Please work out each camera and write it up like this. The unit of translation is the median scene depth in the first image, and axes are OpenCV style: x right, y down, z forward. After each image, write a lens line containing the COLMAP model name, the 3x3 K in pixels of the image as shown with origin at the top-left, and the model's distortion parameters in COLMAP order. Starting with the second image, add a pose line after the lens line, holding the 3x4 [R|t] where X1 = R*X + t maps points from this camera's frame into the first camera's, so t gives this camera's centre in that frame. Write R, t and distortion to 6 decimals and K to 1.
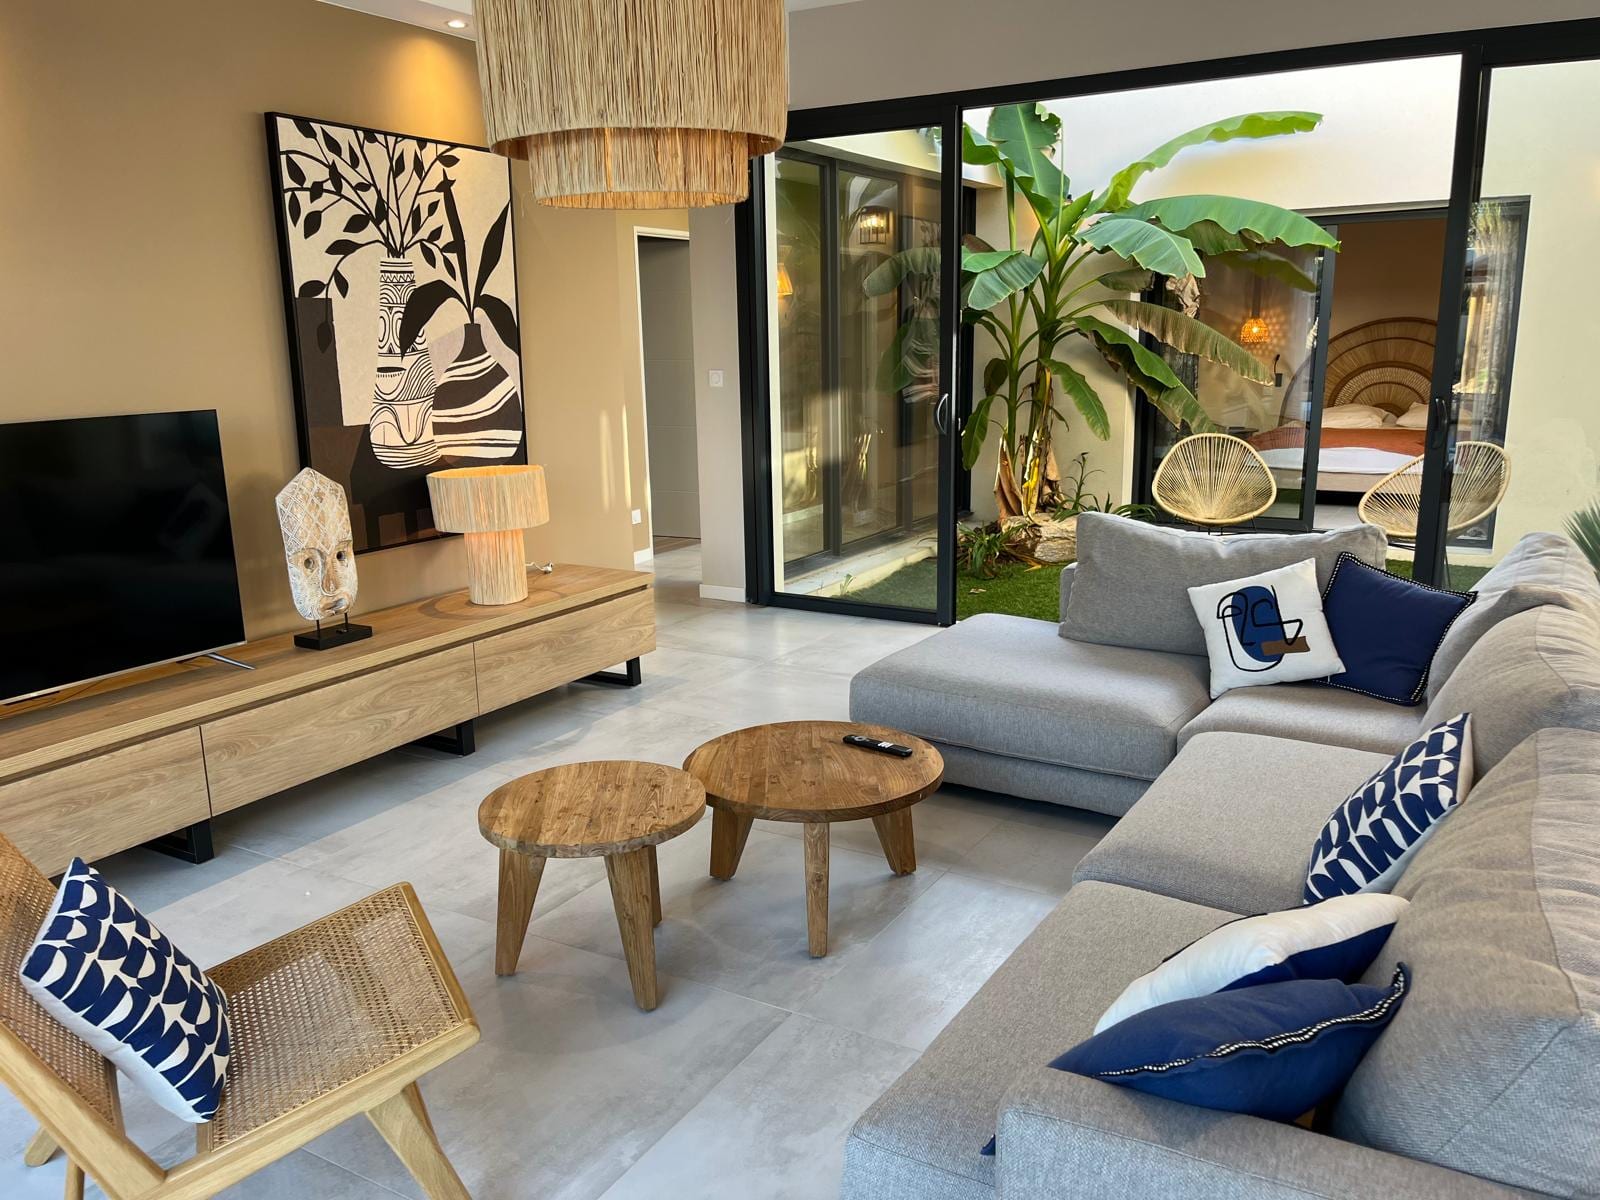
lens RADIAL K [[1217.4, 0, 800.0], [0, 1217.4, 600.0], [0, 0, 1]] dist [0.052254, -0.072751]
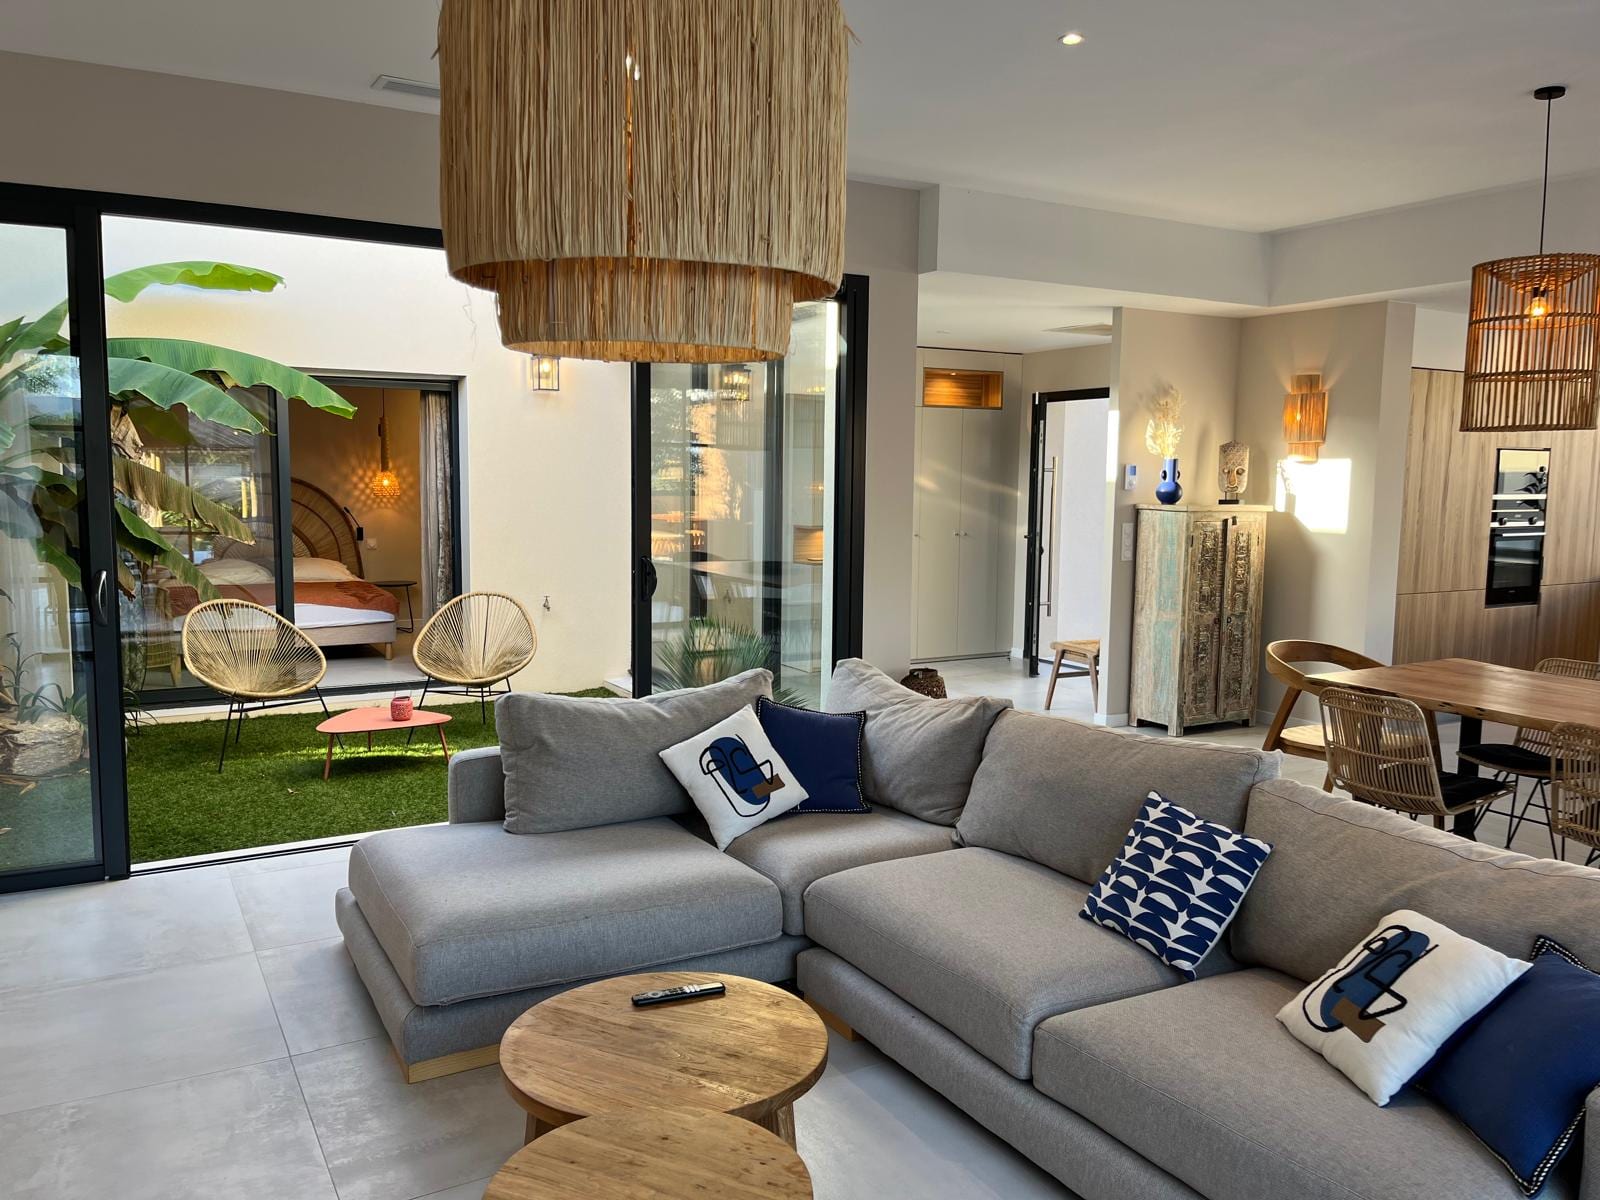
lens RADIAL K [[1217.4, 0, 800.0], [0, 1217.4, 600.0], [0, 0, 1]] dist [0.052254, -0.072751]
pose [[0.490553, -0.071458, 0.868477, -0.529173], [0.171727, 0.985015, -0.015953, -0.104654], [-0.854323, 0.156967, 0.495474, 0.403308]]
